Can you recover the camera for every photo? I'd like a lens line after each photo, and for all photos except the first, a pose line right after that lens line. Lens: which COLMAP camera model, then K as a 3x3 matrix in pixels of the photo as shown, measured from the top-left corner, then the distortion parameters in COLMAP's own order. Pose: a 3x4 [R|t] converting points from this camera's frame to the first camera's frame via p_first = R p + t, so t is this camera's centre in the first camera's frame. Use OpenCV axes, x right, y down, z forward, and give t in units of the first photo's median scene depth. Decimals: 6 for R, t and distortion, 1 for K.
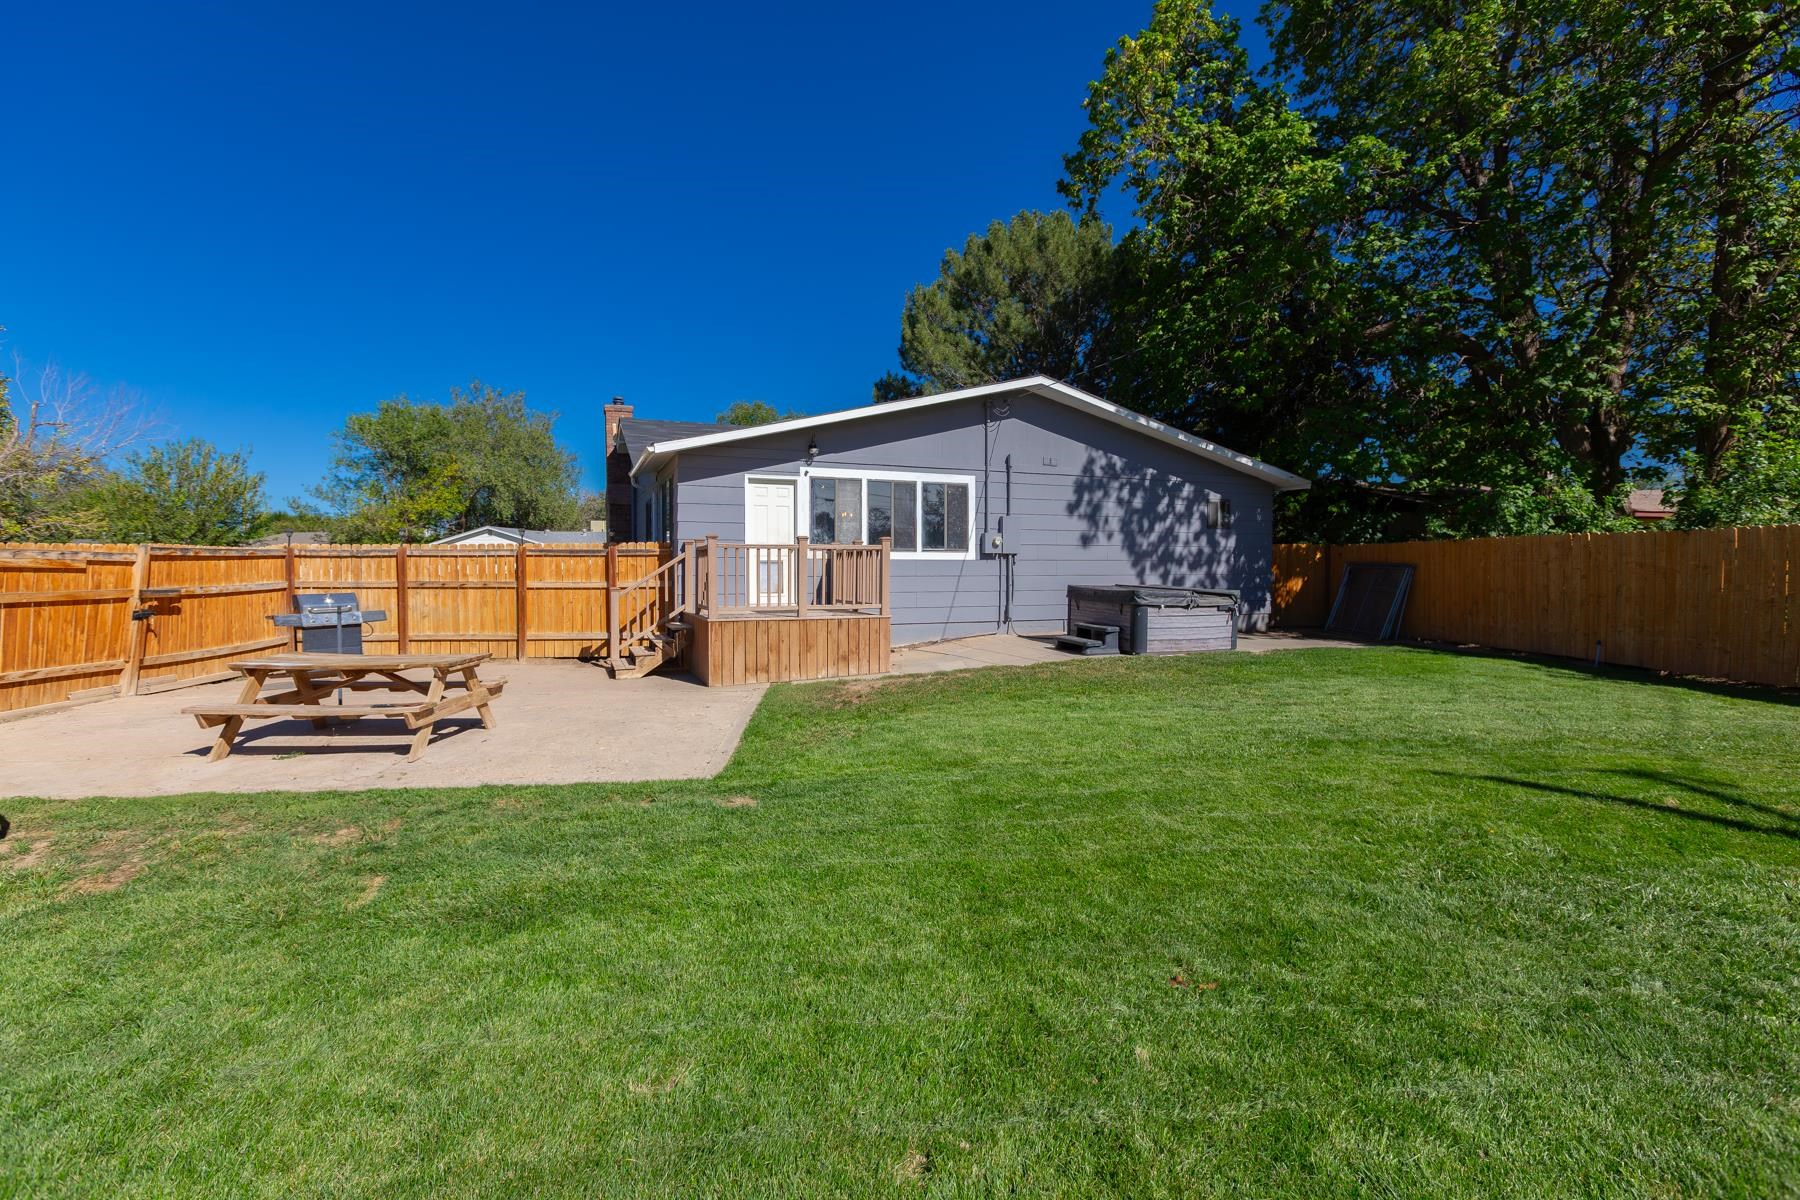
lens RADIAL K [[820.6, 0, 919.3], [0, 820.6, 579.5], [0, 0, 1]] dist [0.001667, -0.000376]
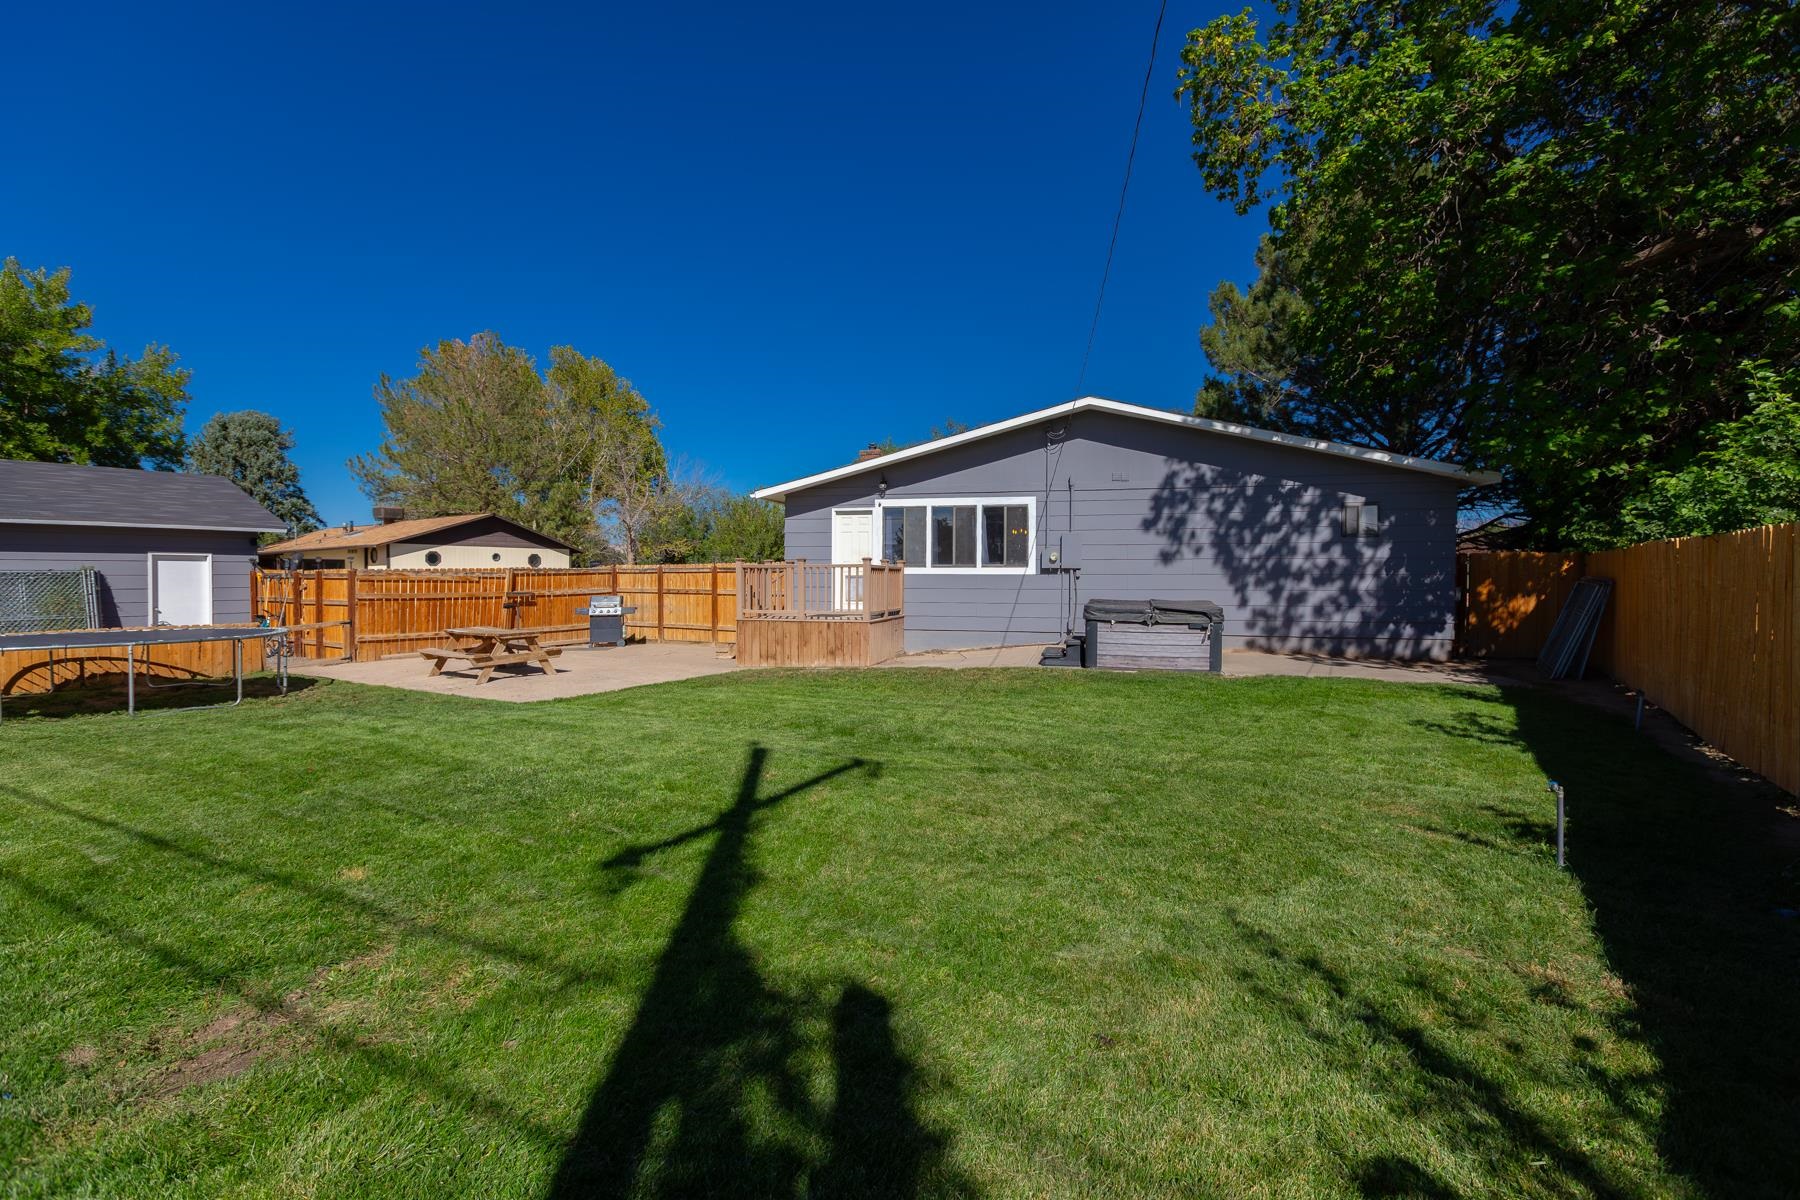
lens RADIAL K [[820.6, 0, 919.3], [0, 820.6, 579.5], [0, 0, 1]] dist [0.001667, -0.000376]
pose [[0.806309, 0.004361, -0.591478, 0.583313], [-0.010321, 0.999924, -0.006697, -0.008316], [0.591404, 0.011504, 0.806293, 0.037886]]
